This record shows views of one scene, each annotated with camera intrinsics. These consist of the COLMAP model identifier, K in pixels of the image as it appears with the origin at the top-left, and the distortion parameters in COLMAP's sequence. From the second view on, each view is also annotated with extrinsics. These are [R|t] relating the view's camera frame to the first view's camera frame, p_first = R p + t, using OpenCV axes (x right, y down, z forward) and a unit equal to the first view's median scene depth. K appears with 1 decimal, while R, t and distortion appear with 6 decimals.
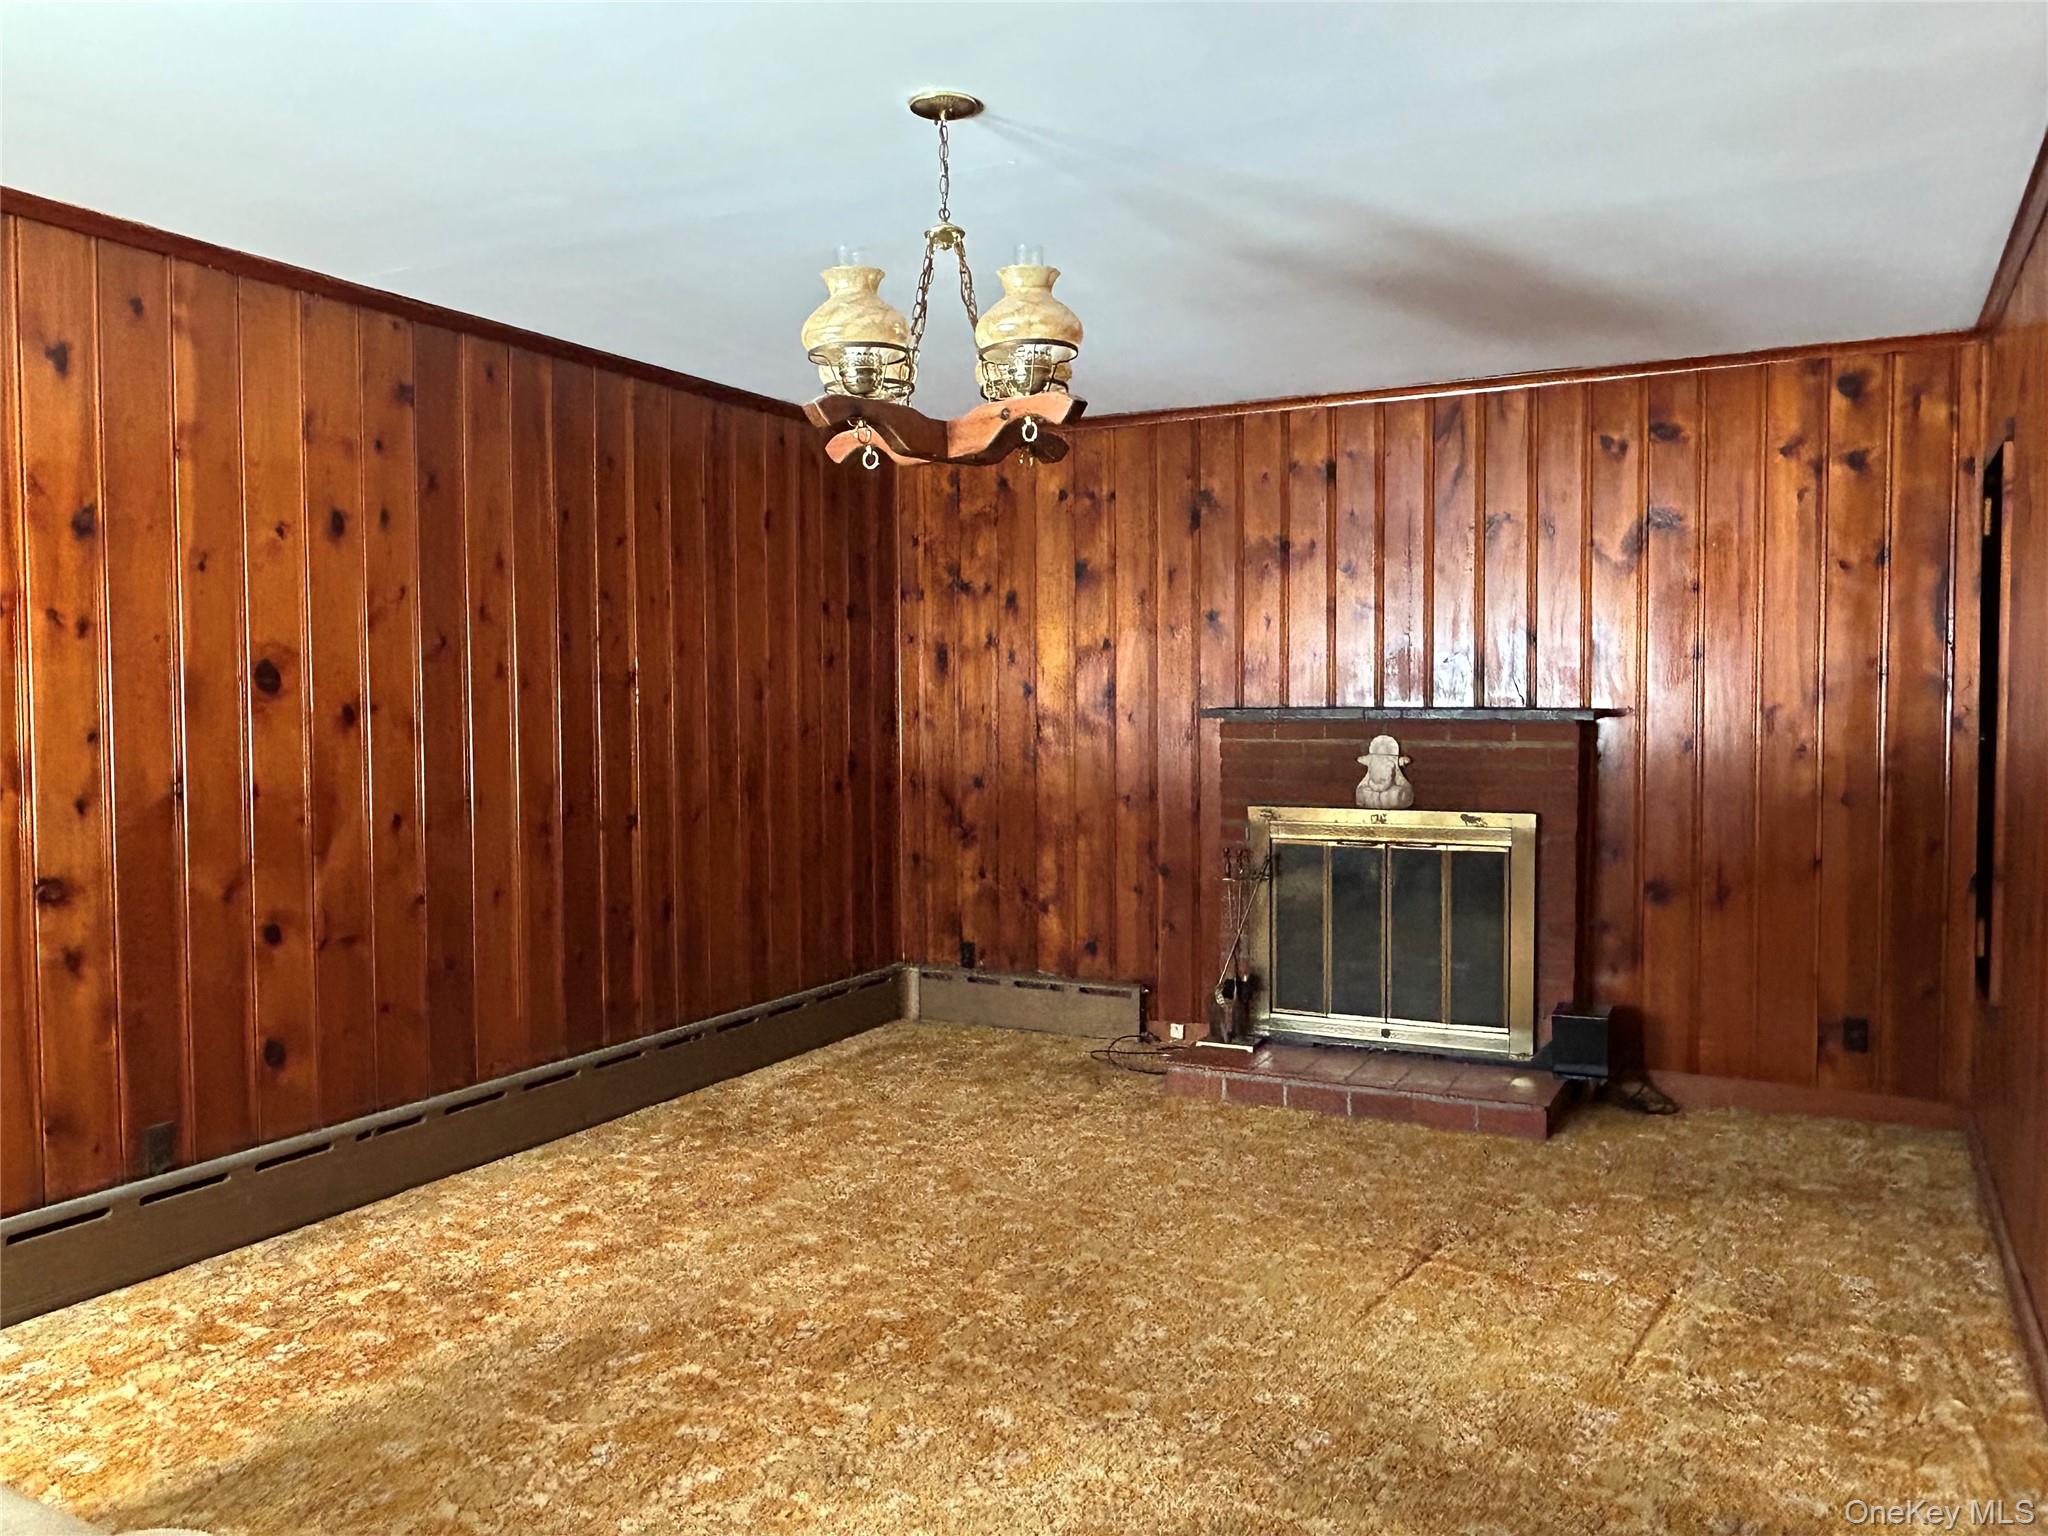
lens RADIAL K [[1542.9, 0, 1011.7], [0, 1542.9, 764.3], [0, 0, 1]] dist [-0.003371, -0.000701]
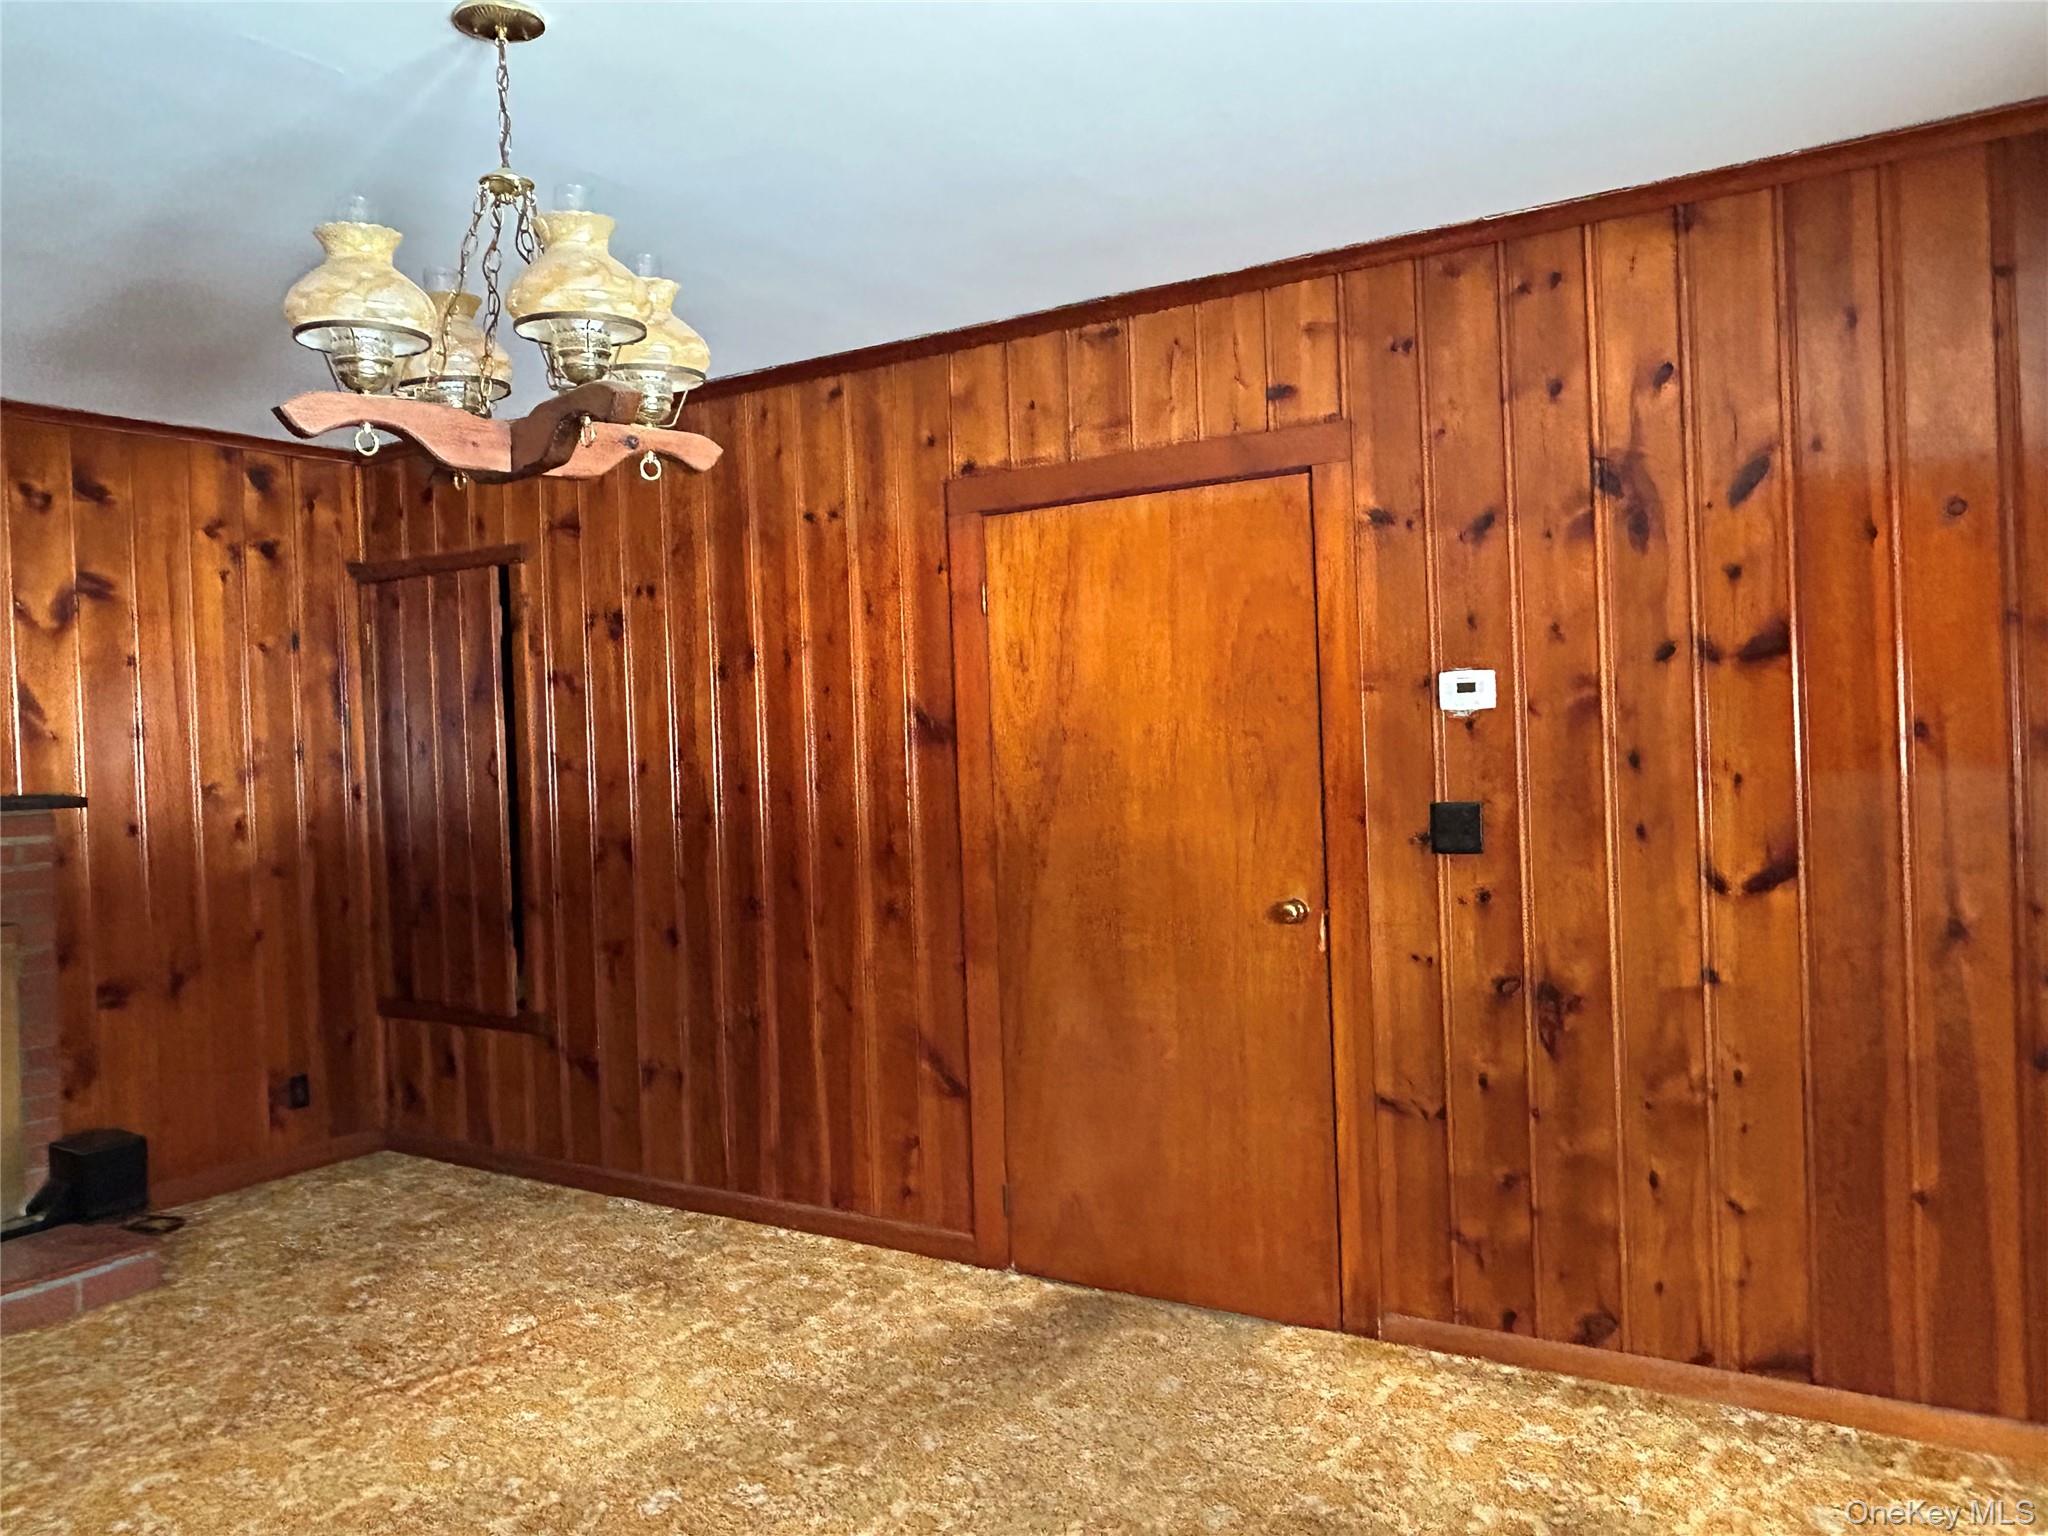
lens RADIAL K [[1542.9, 0, 1011.7], [0, 1542.9, 764.3], [0, 0, 1]] dist [-0.003371, -0.000701]
pose [[0.085153, -0.021230, 0.996142, -0.584180], [0.076816, 0.996937, 0.014681, -0.033471], [-0.993402, 0.075270, 0.086523, 0.515523]]
